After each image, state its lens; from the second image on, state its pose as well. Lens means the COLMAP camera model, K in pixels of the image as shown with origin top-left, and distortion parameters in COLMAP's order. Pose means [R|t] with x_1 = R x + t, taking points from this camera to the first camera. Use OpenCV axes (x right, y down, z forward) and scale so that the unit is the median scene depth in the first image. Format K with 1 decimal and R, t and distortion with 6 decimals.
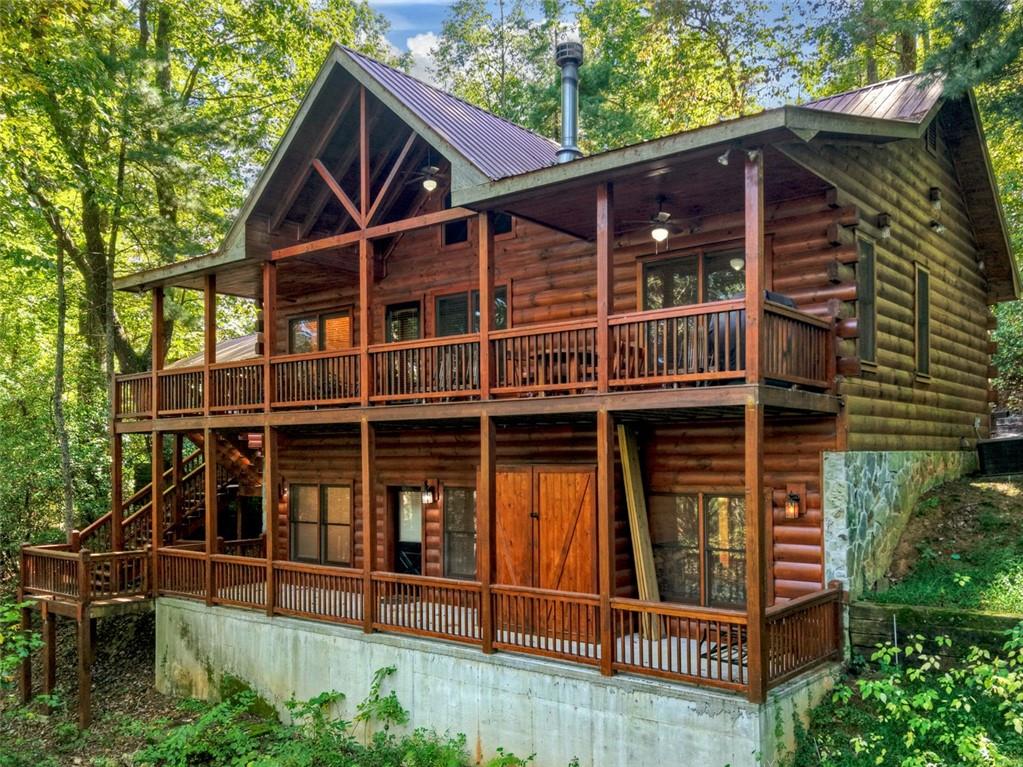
lens RADIAL K [[890.1, 0, 589.9], [0, 890.1, 446.5], [0, 0, 1]] dist [0.047792, -0.069110]
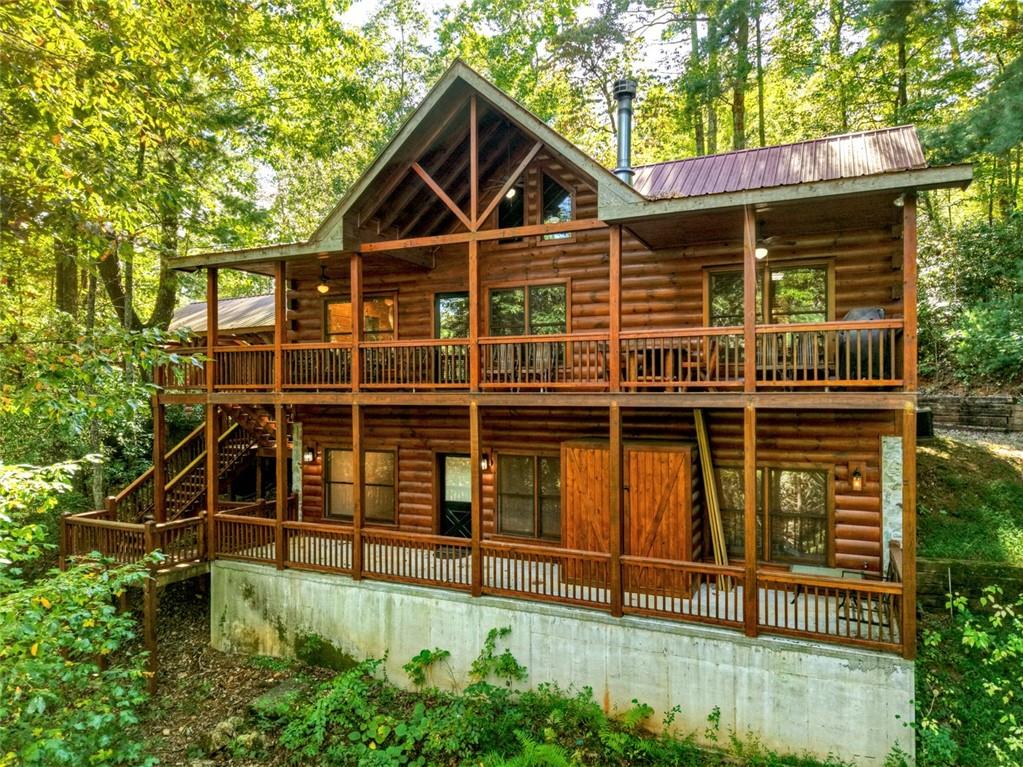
lens RADIAL K [[676.0, 0, 511.3], [0, 676.0, 383.5], [0, 0, 1]] dist [0.011628, -0.006445]
pose [[0.975774, 0.004423, 0.218736, -0.401333], [-0.006351, 0.999947, 0.008111, -0.064247], [-0.218688, -0.009303, 0.975750, 0.179322]]
